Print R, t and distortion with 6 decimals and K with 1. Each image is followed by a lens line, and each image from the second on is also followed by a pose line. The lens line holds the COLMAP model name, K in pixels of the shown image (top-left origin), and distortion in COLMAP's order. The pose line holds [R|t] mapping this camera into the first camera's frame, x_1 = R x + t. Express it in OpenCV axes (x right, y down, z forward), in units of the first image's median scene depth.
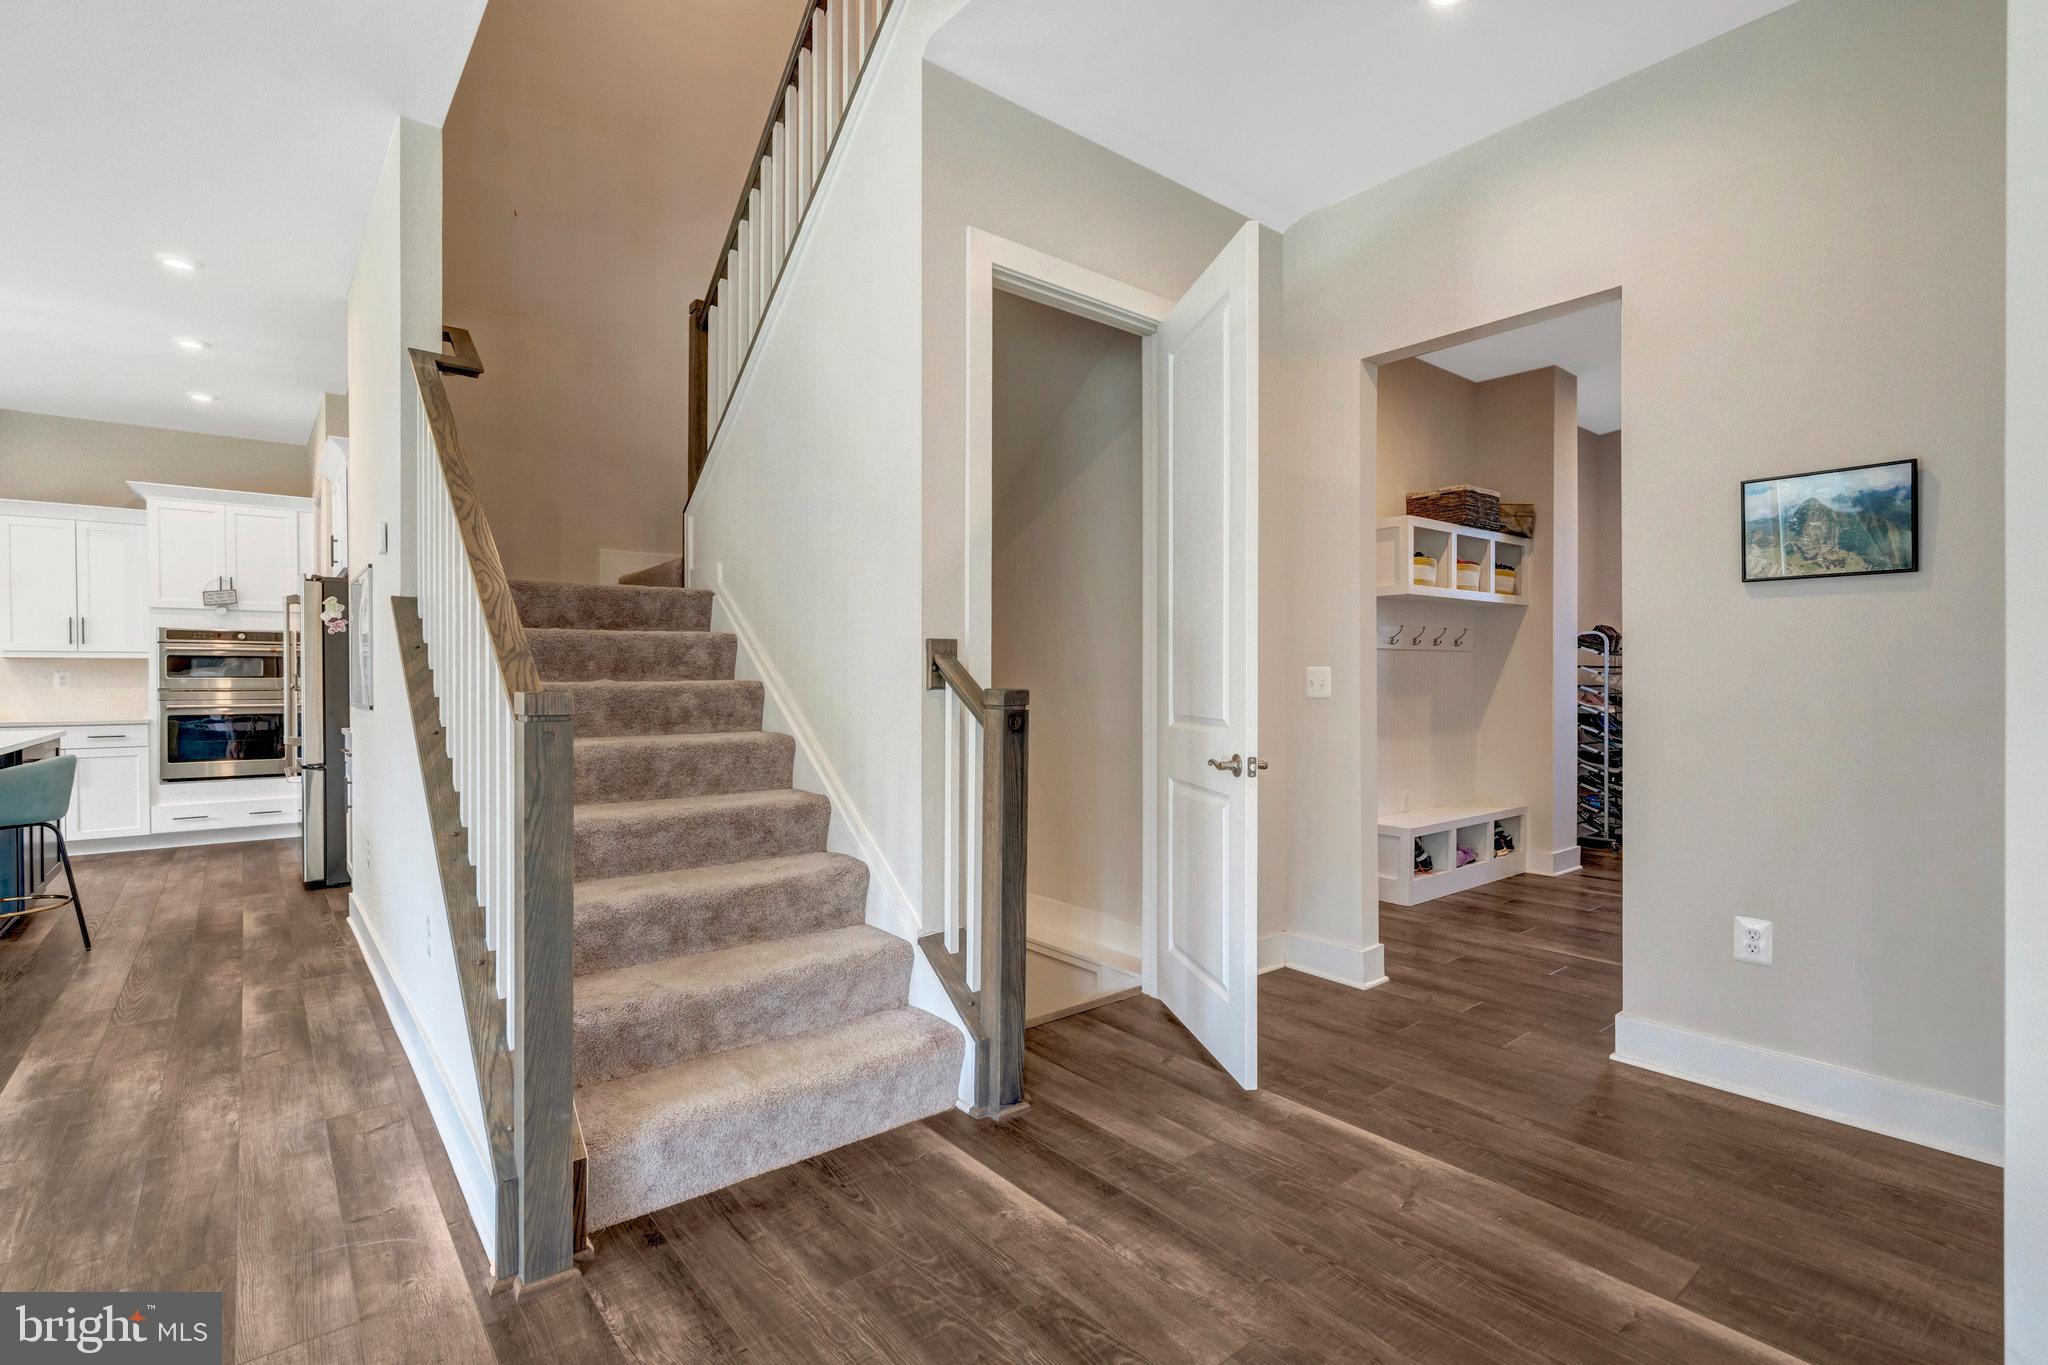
lens RADIAL K [[946.4, 0, 1020.7], [0, 946.4, 683.1], [0, 0, 1]] dist [-0.006393, 0.002719]
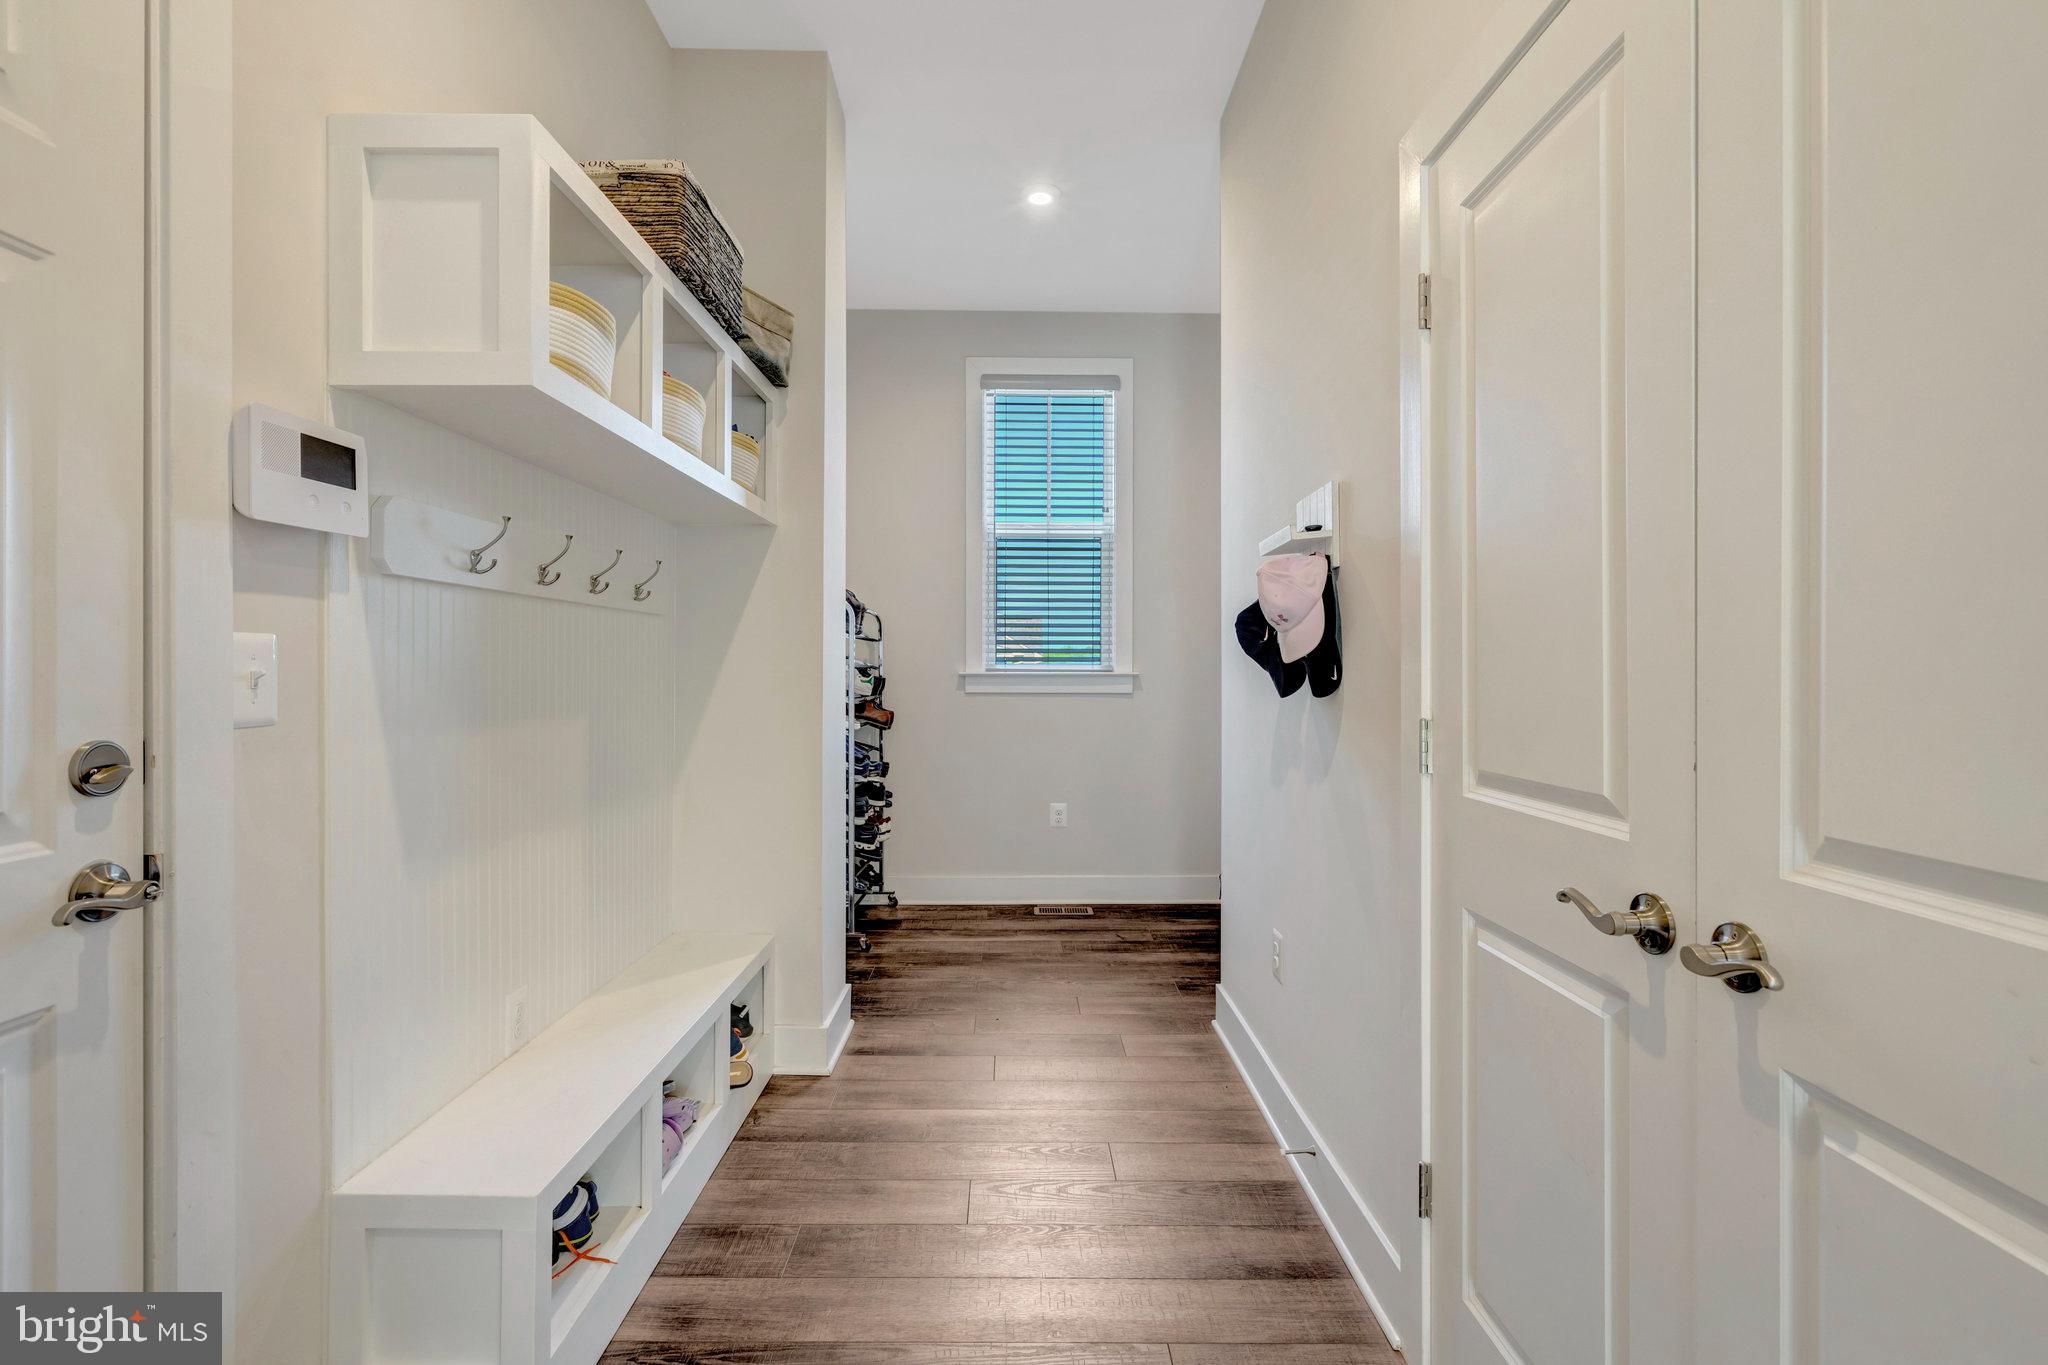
lens RADIAL K [[946.4, 0, 1020.4], [0, 946.4, 680.6], [0, 0, 1]] dist [-0.006393, 0.002719]
pose [[0.630079, -0.001819, 0.776529, 0.247073], [0.001917, 0.999998, 0.000788, -0.002915], [-0.776529, 0.000992, 0.630081, 0.620362]]
